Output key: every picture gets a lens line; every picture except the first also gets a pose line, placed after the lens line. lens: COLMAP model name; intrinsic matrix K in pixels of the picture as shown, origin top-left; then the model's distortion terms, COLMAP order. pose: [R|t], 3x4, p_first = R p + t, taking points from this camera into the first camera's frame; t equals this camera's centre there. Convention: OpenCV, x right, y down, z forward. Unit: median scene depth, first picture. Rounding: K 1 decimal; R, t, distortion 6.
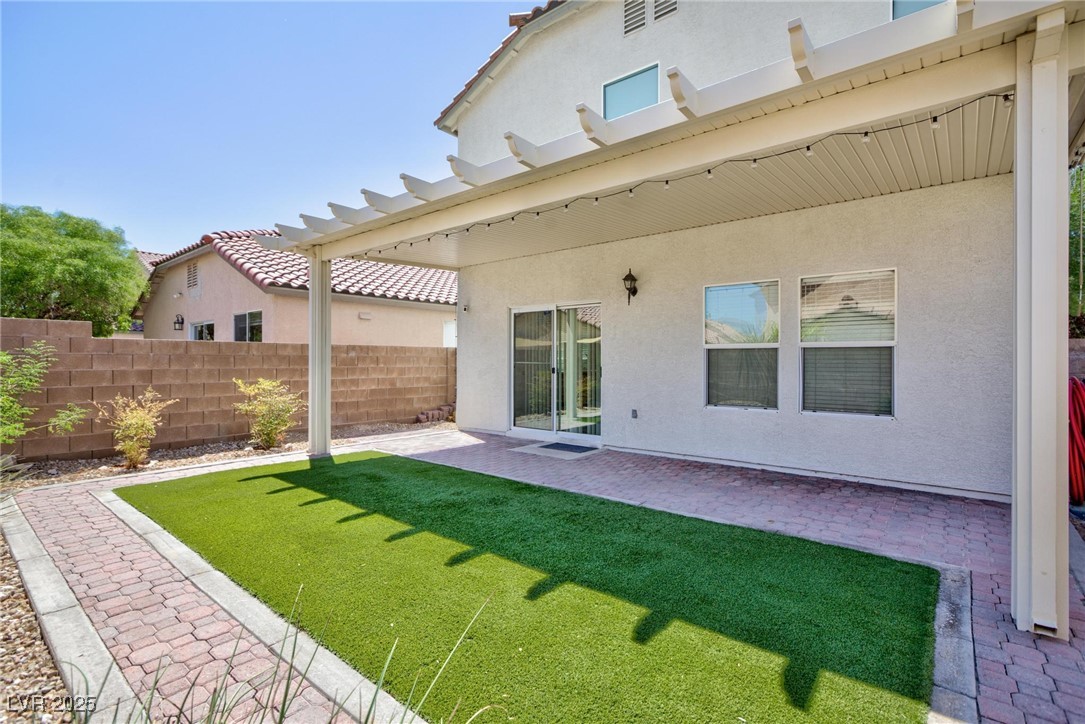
lens RADIAL K [[504.6, 0, 541.7], [0, 504.6, 357.1], [0, 0, 1]] dist [-0.020192, 0.010864]
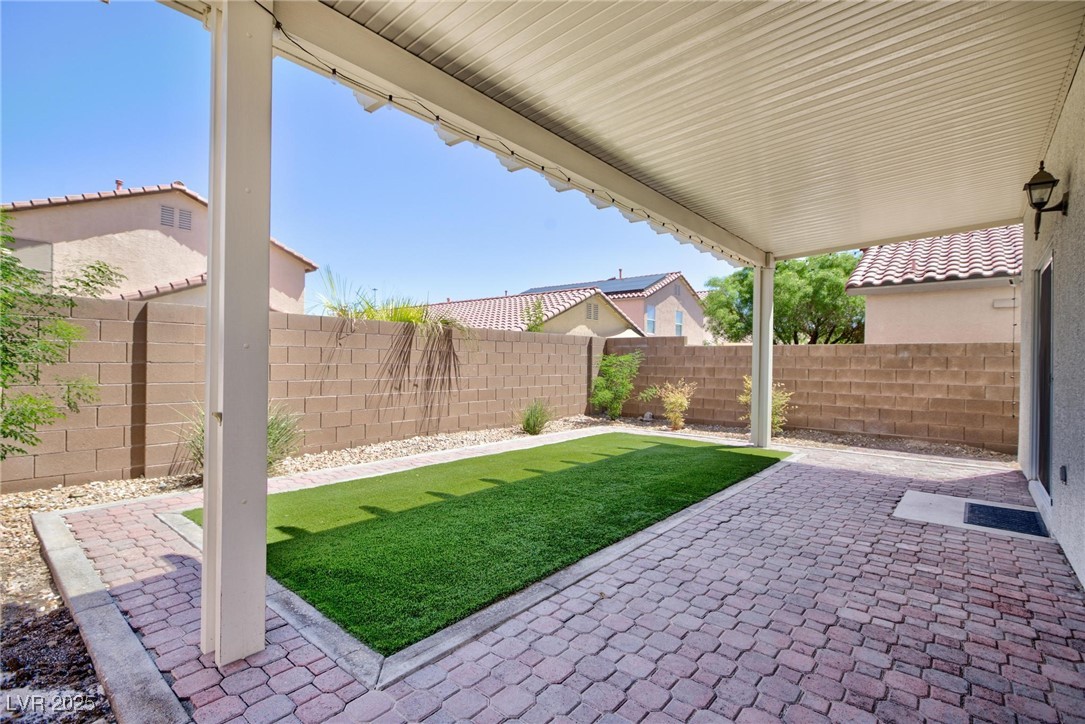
lens RADIAL K [[504.6, 0, 540.7], [0, 504.6, 364.6], [0, 0, 1]] dist [-0.020192, 0.010864]
pose [[-0.014414, 0.004021, -0.999888, 0.484001], [-0.004951, 0.999979, 0.004092, 0.010646], [0.999884, 0.005010, -0.014394, 0.403380]]
